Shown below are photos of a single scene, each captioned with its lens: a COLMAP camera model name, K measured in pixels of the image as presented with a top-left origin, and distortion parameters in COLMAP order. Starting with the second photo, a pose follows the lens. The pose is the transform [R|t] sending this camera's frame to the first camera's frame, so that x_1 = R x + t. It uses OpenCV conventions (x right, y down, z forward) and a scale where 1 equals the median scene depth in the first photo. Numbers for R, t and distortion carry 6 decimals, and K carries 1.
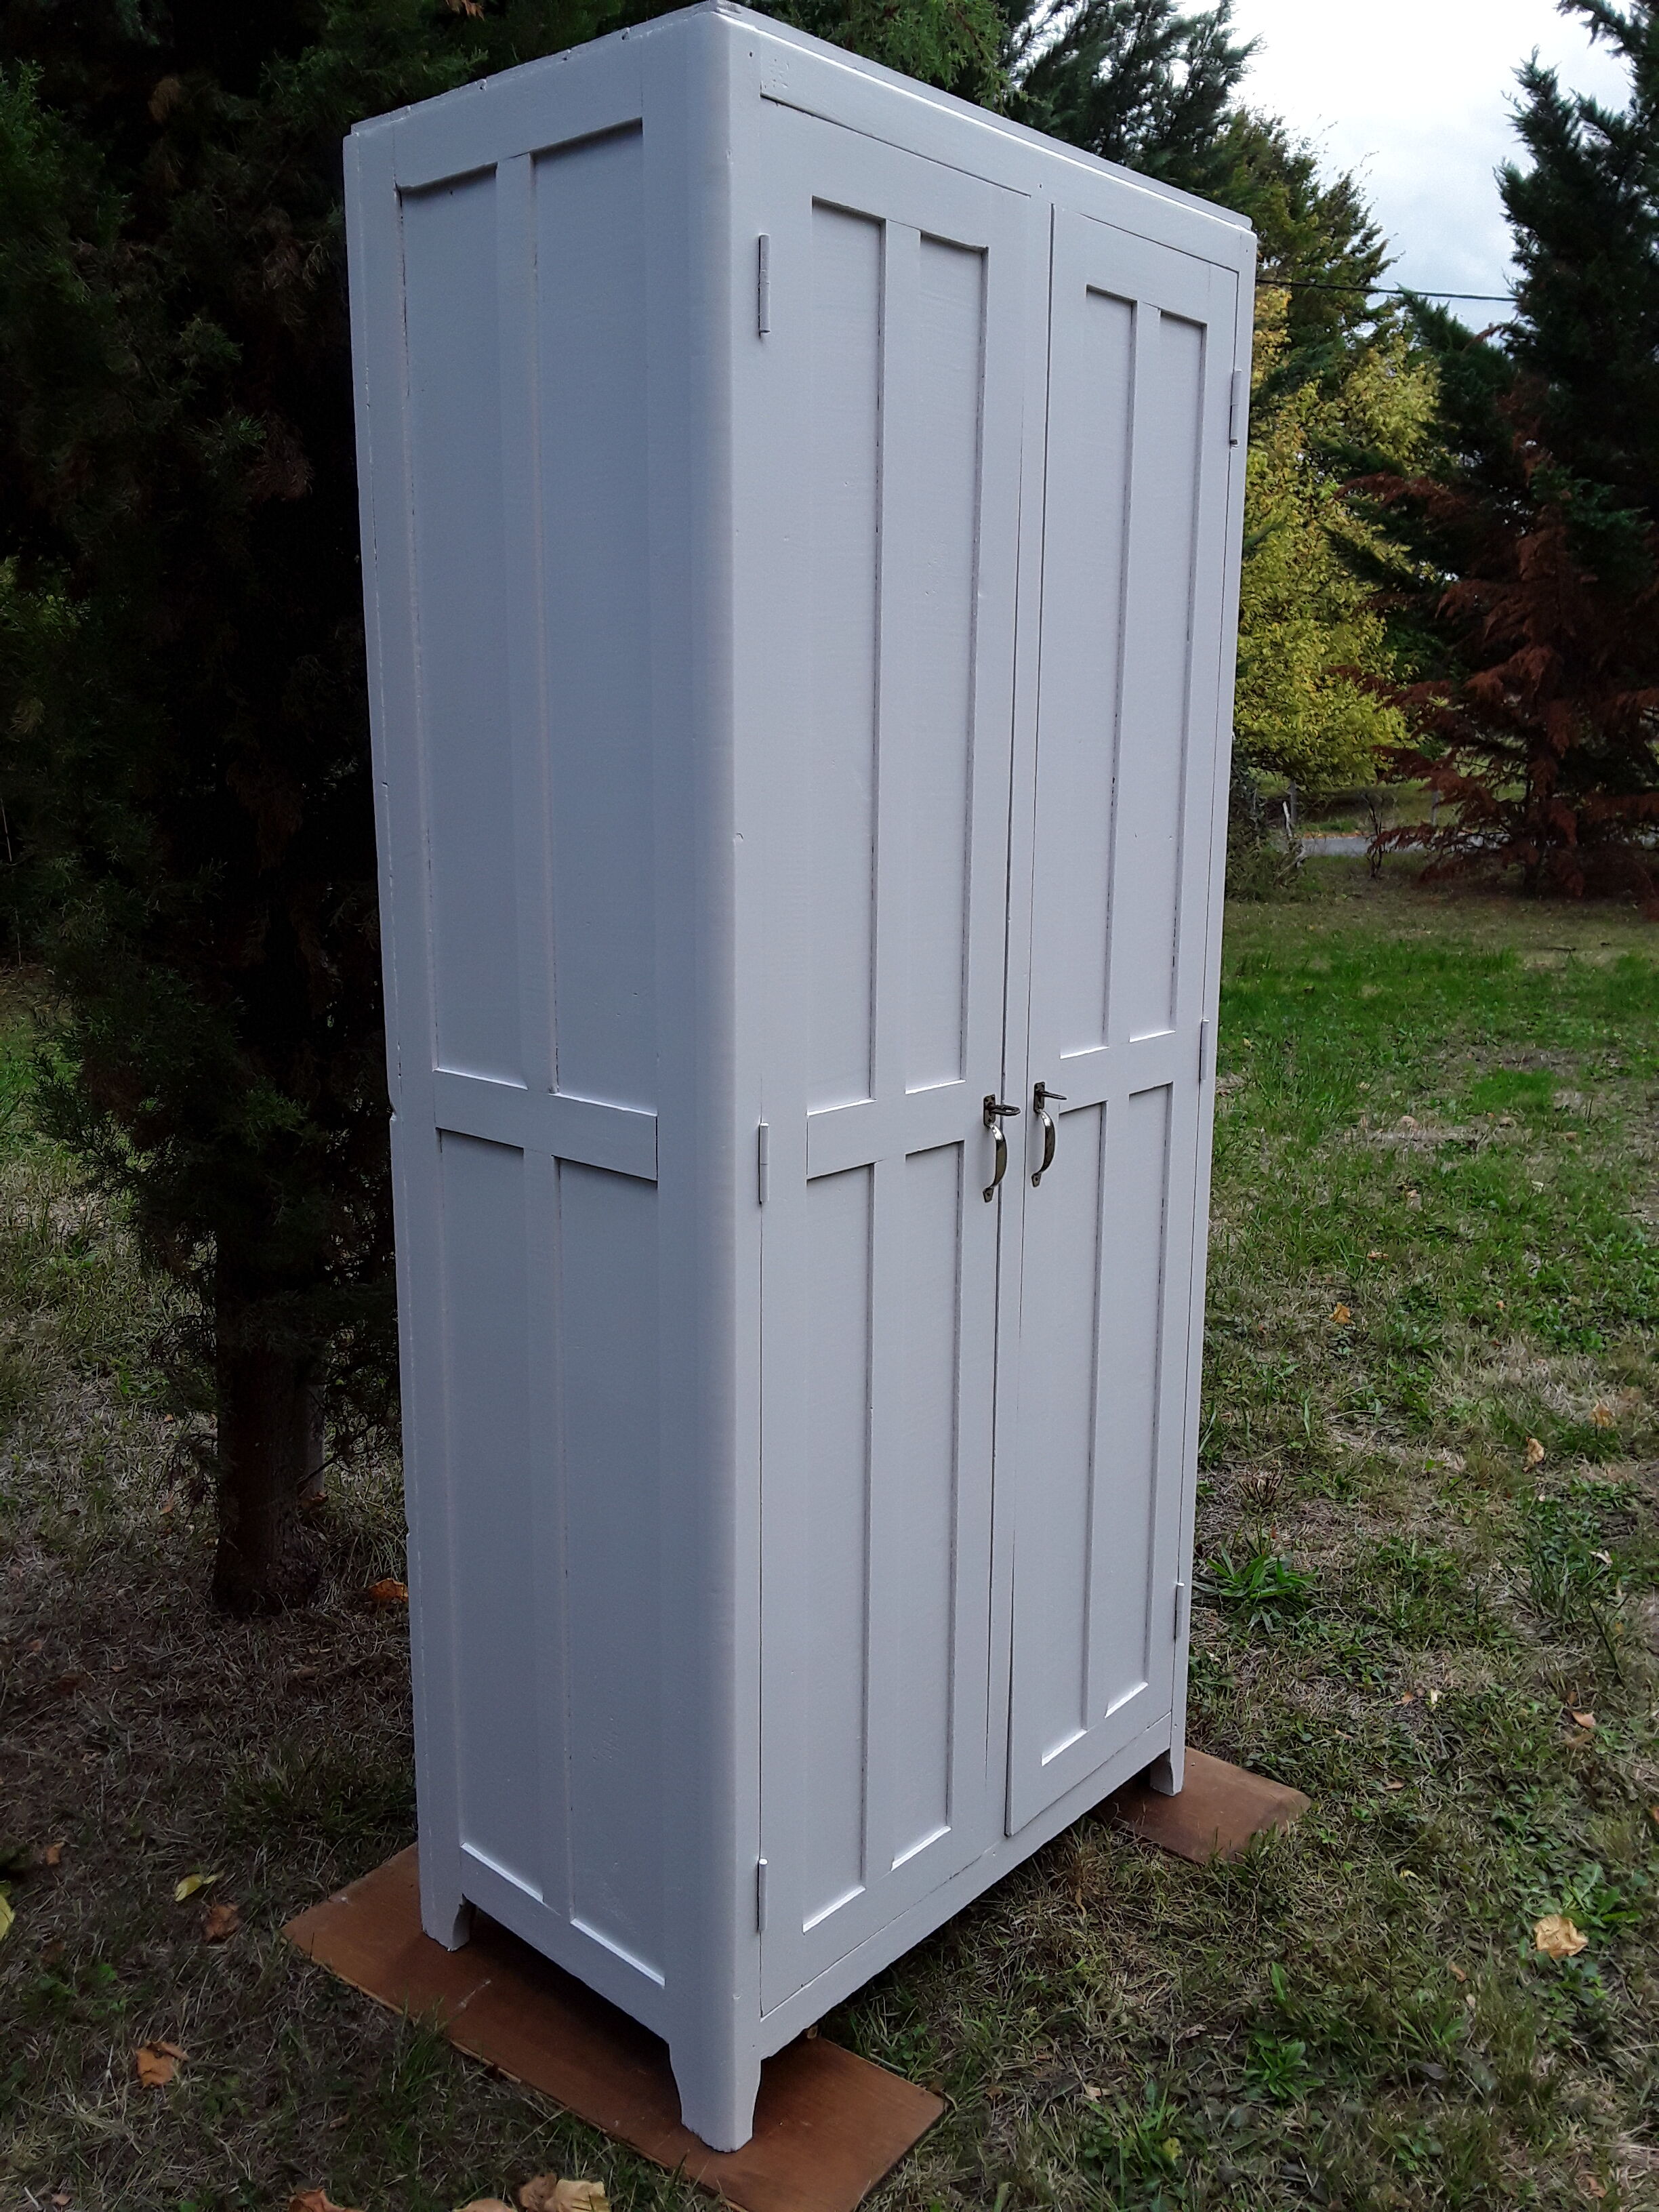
lens RADIAL K [[1811.5, 0, 819.2], [0, 1811.5, 1109.3], [0, 0, 1]] dist [0.043920, -0.059544]
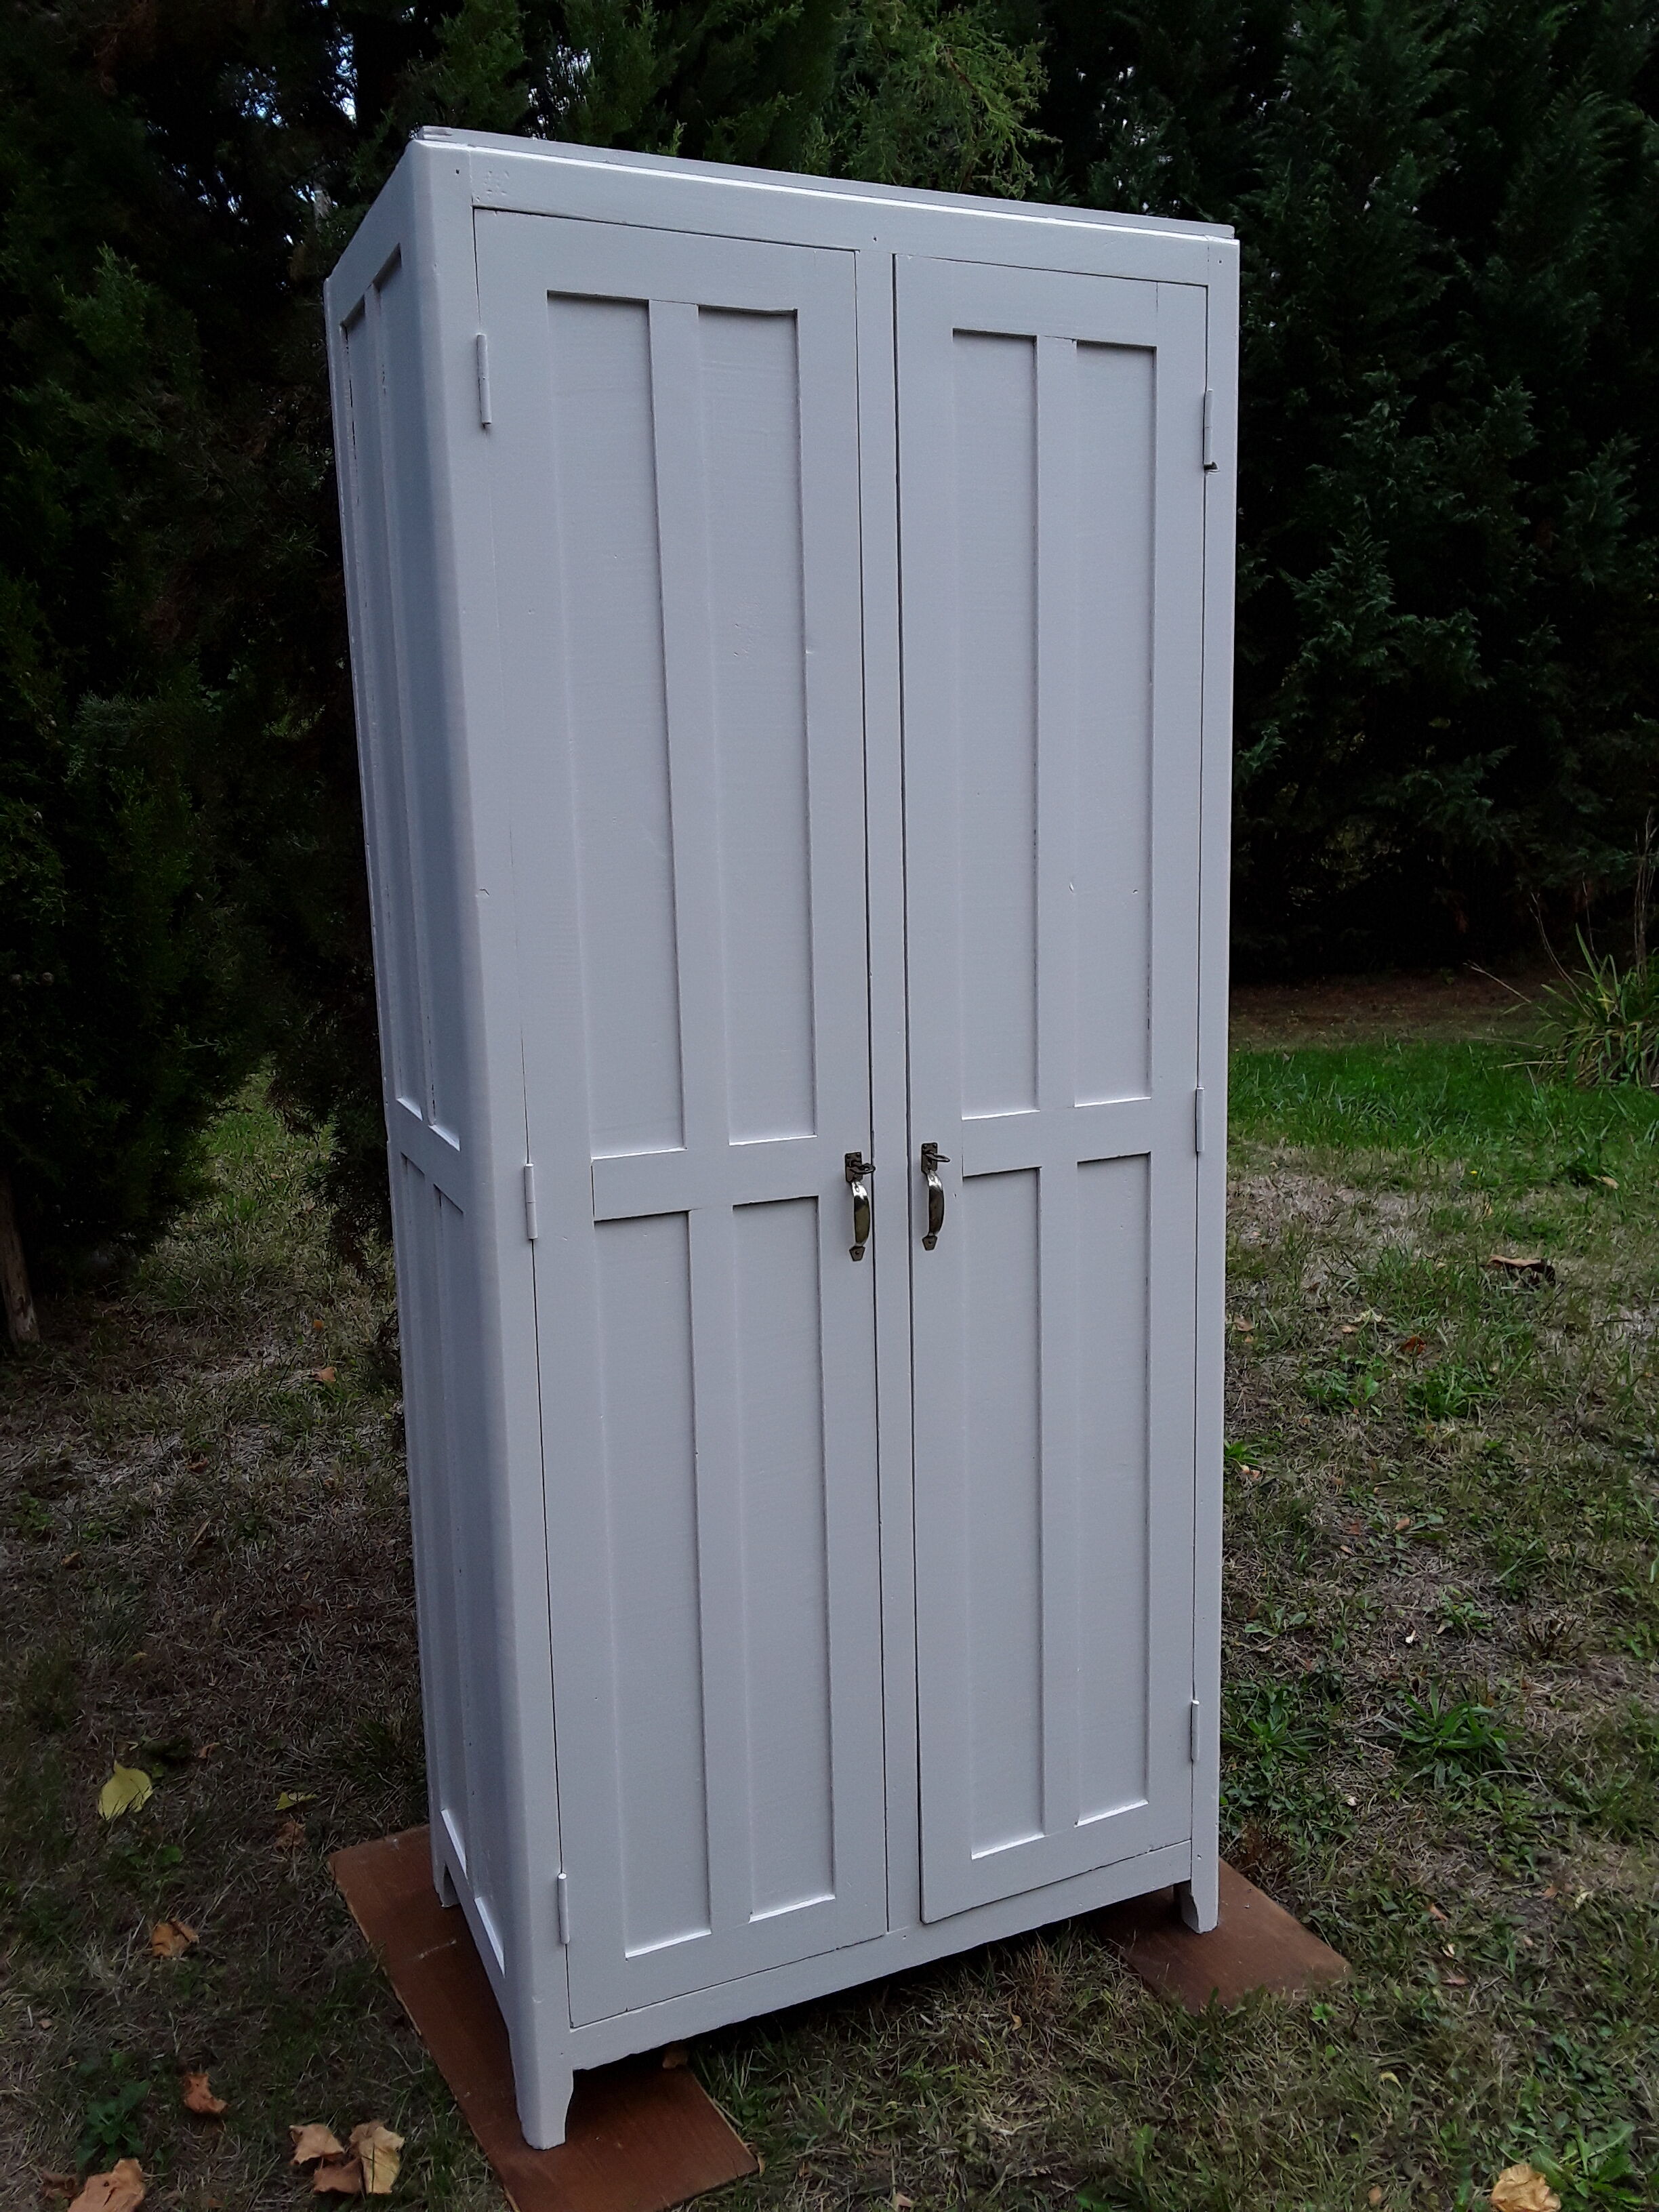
lens RADIAL K [[1811.5, 0, 841.6], [0, 1811.5, 1102.5], [0, 0, 1]] dist [0.043920, -0.059544]
pose [[0.912967, 0.051914, -0.404718, 0.457911], [-0.061510, 0.998049, -0.010734, -0.022447], [0.403371, 0.034694, 0.914379, 0.089321]]
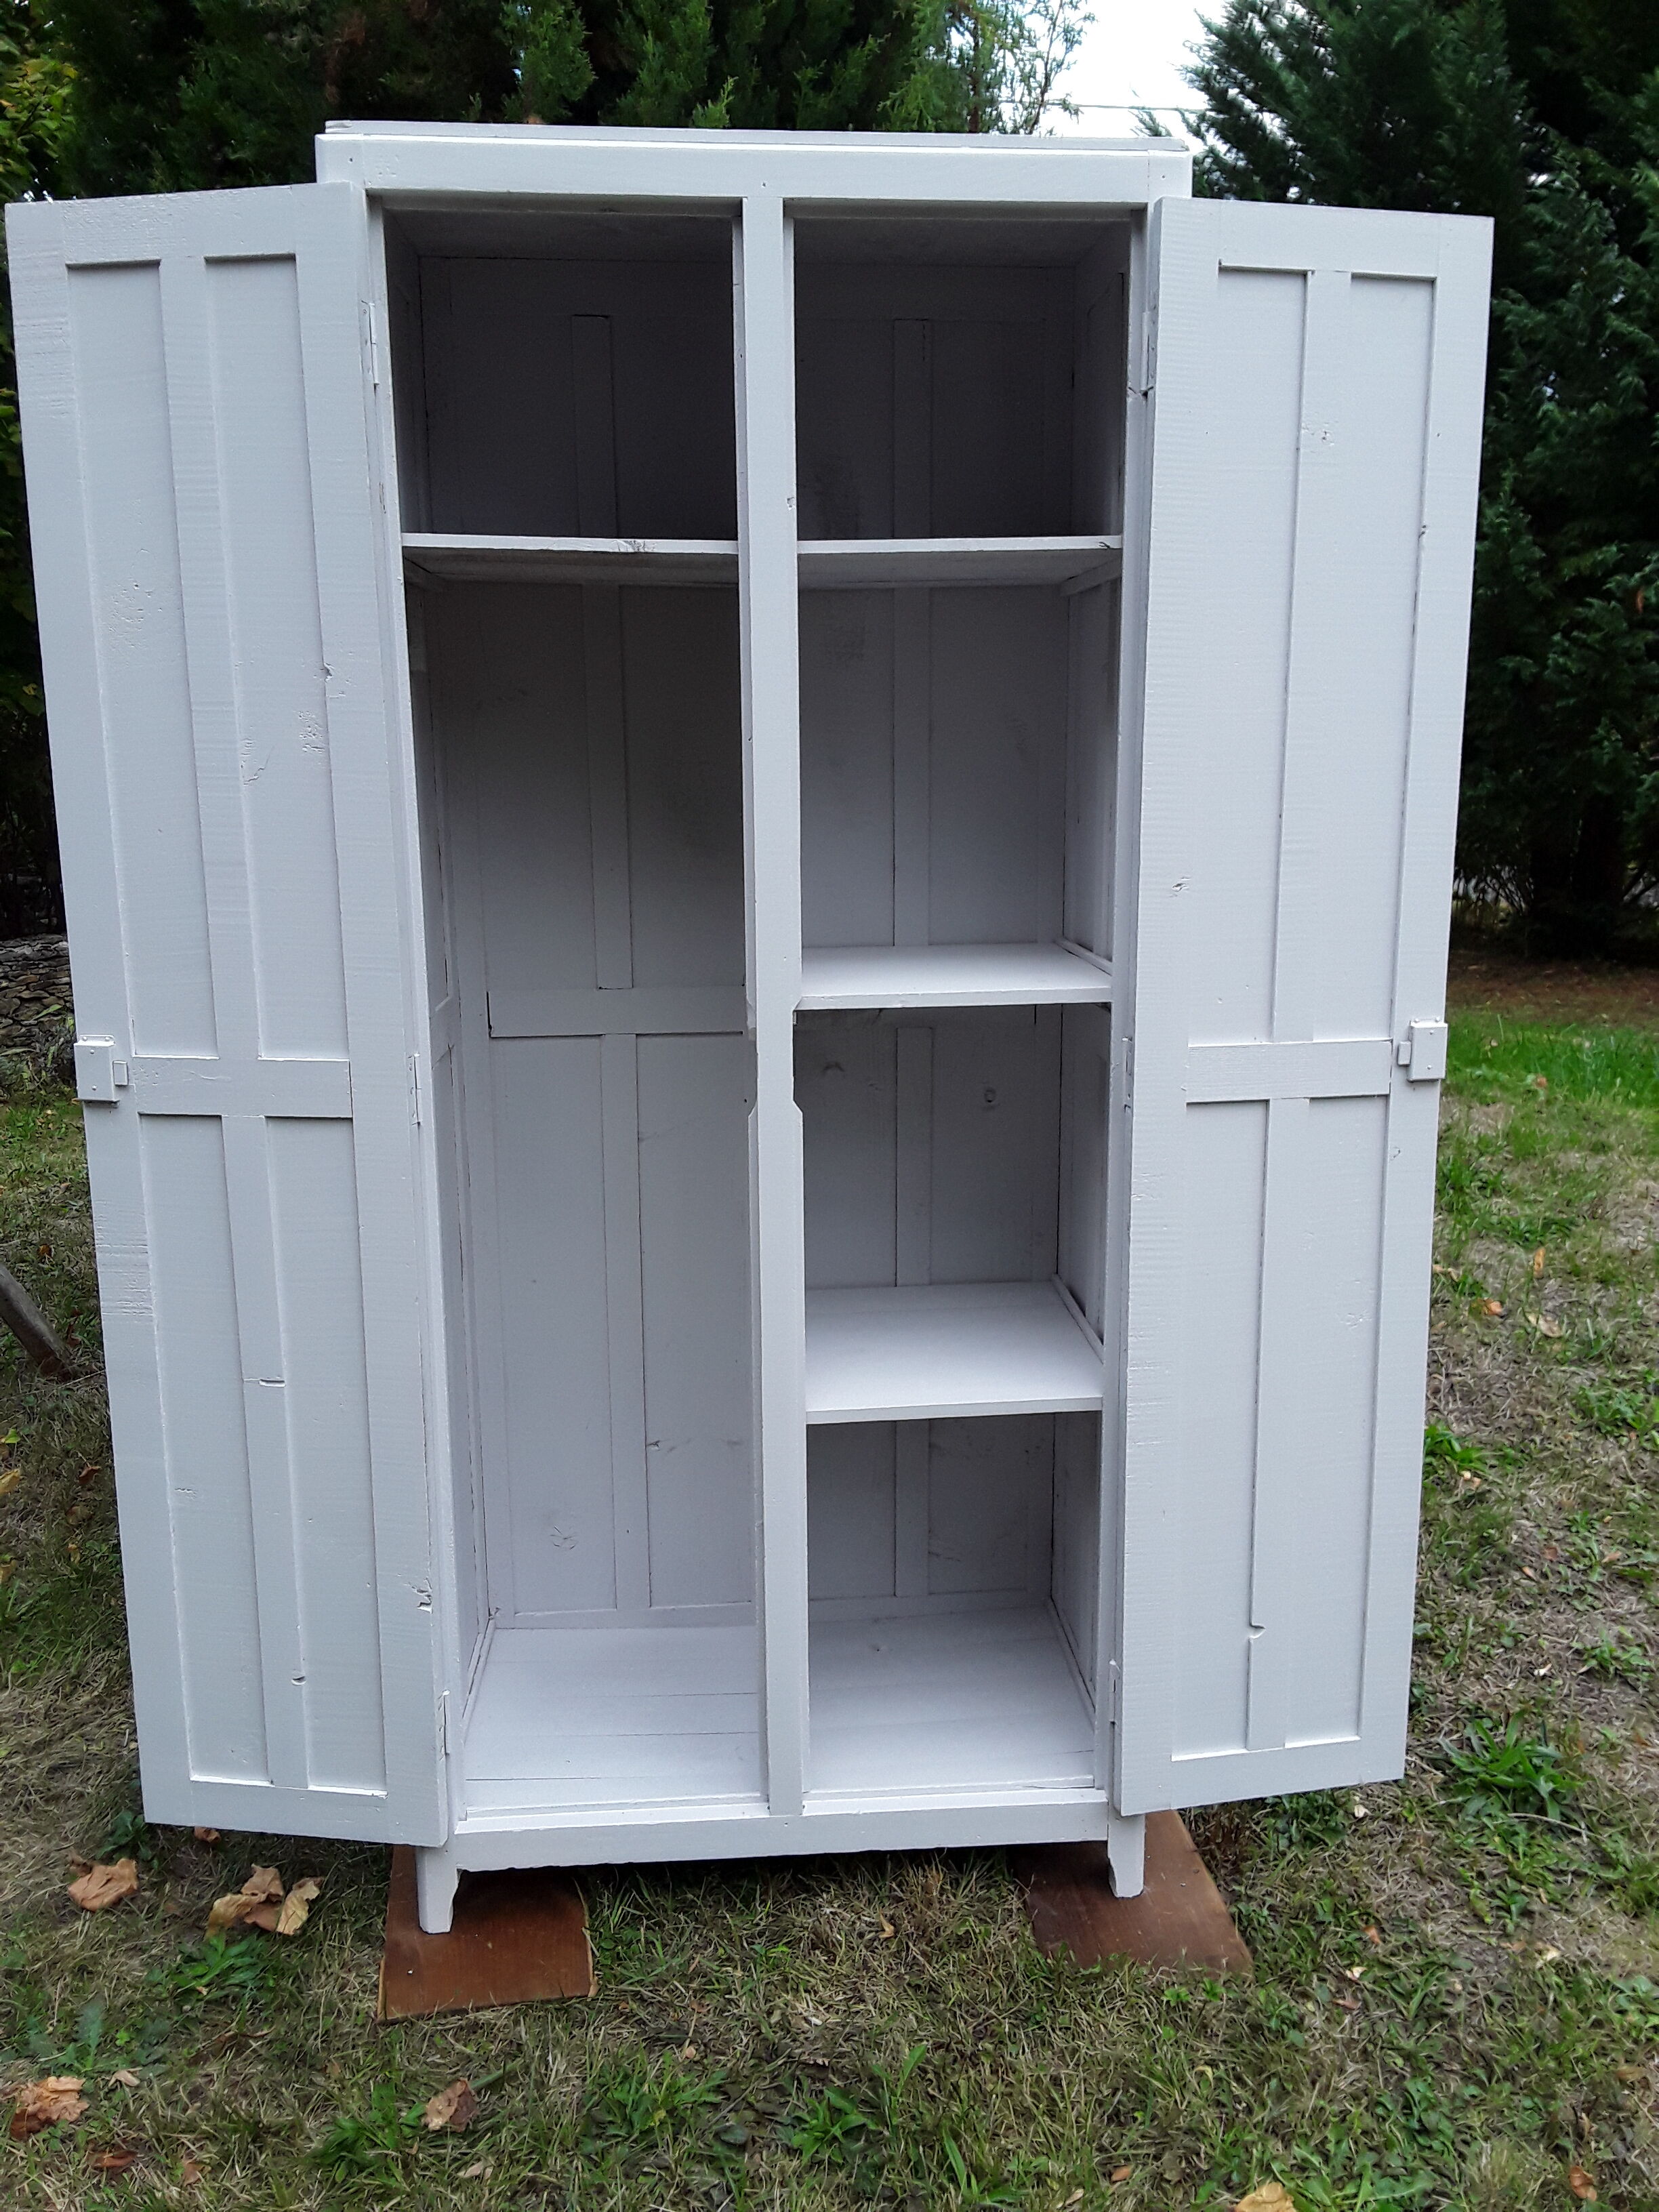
lens RADIAL K [[1811.5, 0, 831.5], [0, 1811.5, 1095.9], [0, 0, 1]] dist [0.043920, -0.059544]
pose [[0.708568, 0.122640, -0.694903, 0.805979], [-0.133390, 0.990305, 0.038761, -0.034857], [0.692920, 0.065228, 0.718058, 0.280993]]
